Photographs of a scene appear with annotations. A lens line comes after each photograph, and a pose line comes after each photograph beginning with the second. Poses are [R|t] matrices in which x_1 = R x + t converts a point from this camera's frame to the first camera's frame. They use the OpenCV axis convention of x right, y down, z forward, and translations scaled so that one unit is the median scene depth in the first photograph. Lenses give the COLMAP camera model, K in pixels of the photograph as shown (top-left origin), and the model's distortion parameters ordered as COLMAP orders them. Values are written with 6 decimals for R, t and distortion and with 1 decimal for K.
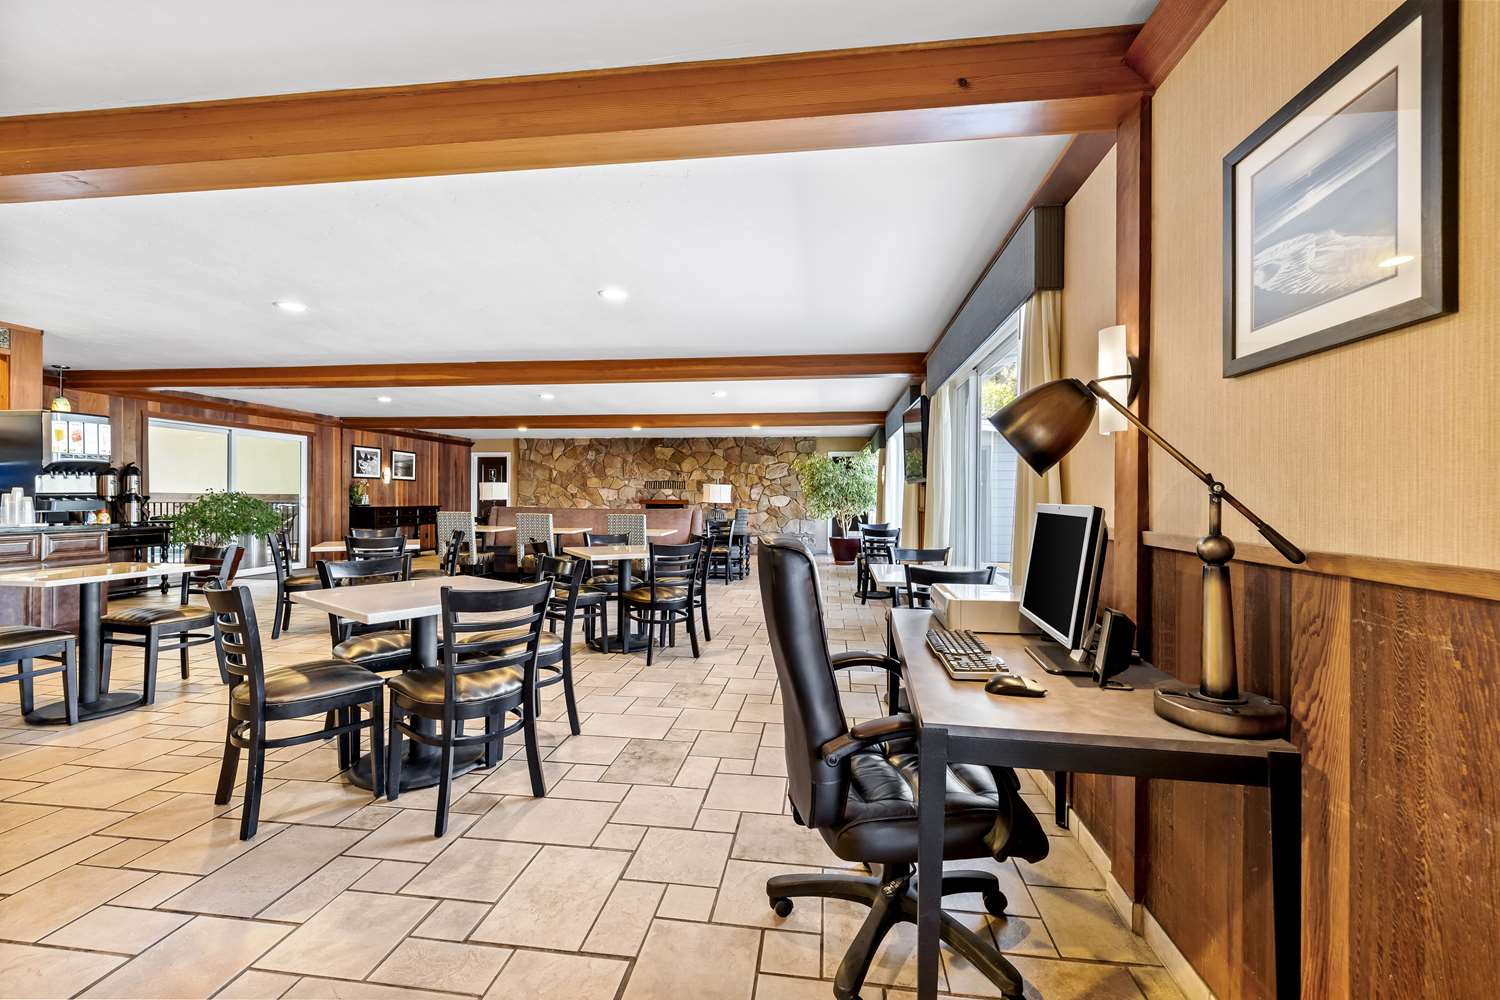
lens RADIAL K [[630.2, 0, 750.0], [0, 630.2, 500.0], [0, 0, 1]] dist [-0.002799, -0.000124]
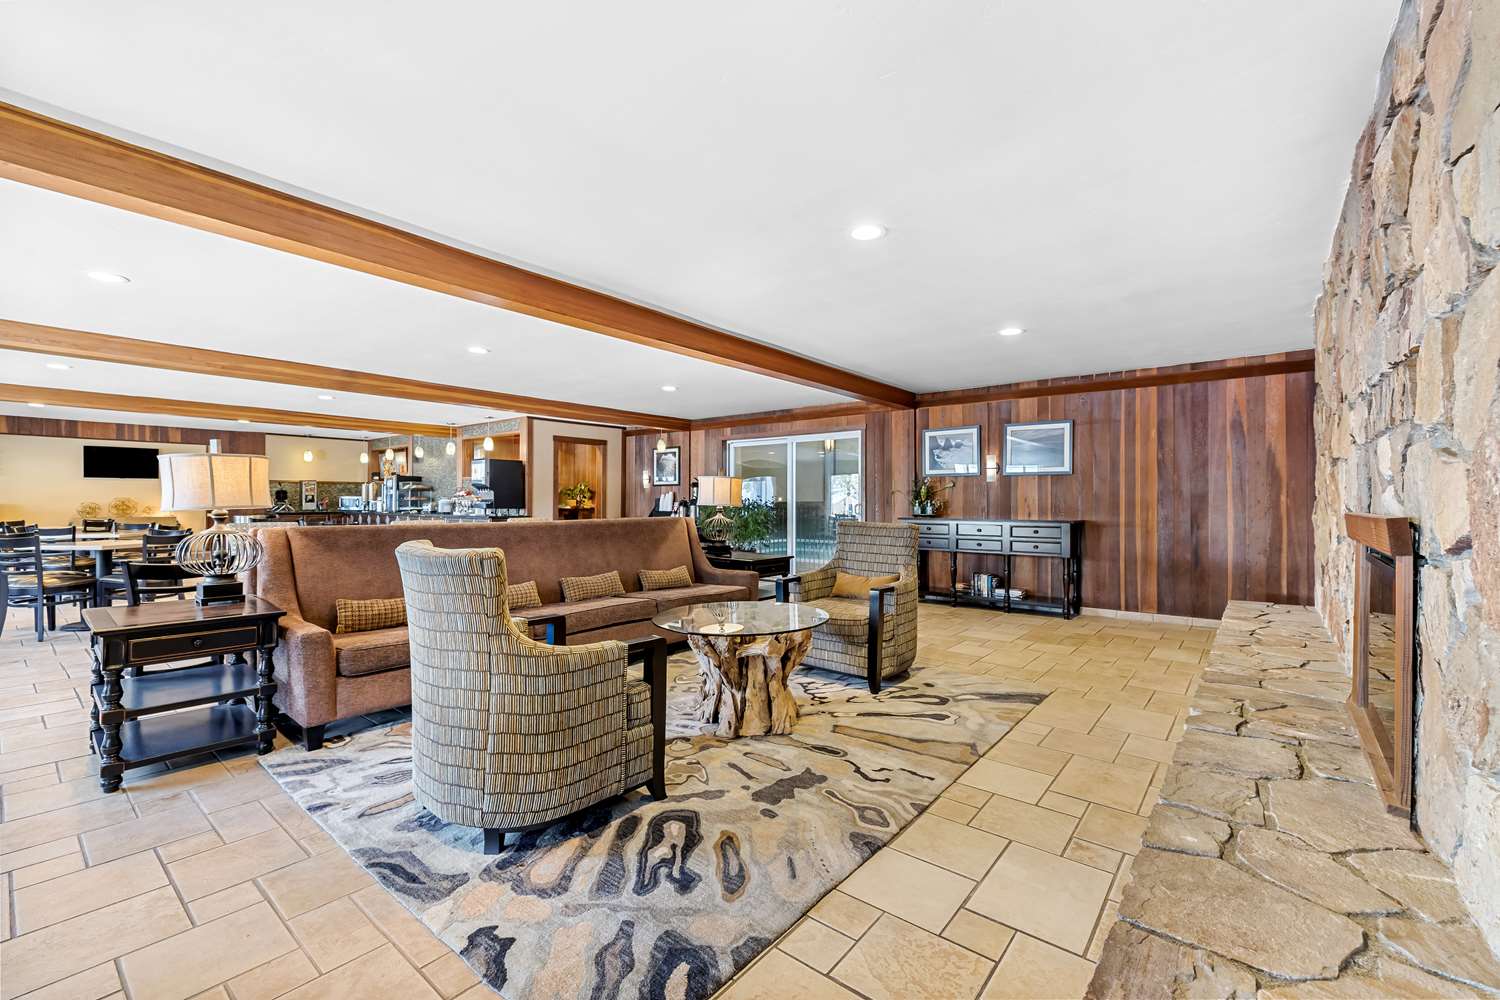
lens RADIAL K [[630.2, 0, 750.0], [0, 630.2, 500.0], [0, 0, 1]] dist [-0.002799, -0.000124]
pose [[-0.523737, -0.003364, -0.851873, 0.105322], [-0.006509, 0.999979, 0.000054, -0.008505], [0.851855, 0.005573, -0.523748, 1.517418]]
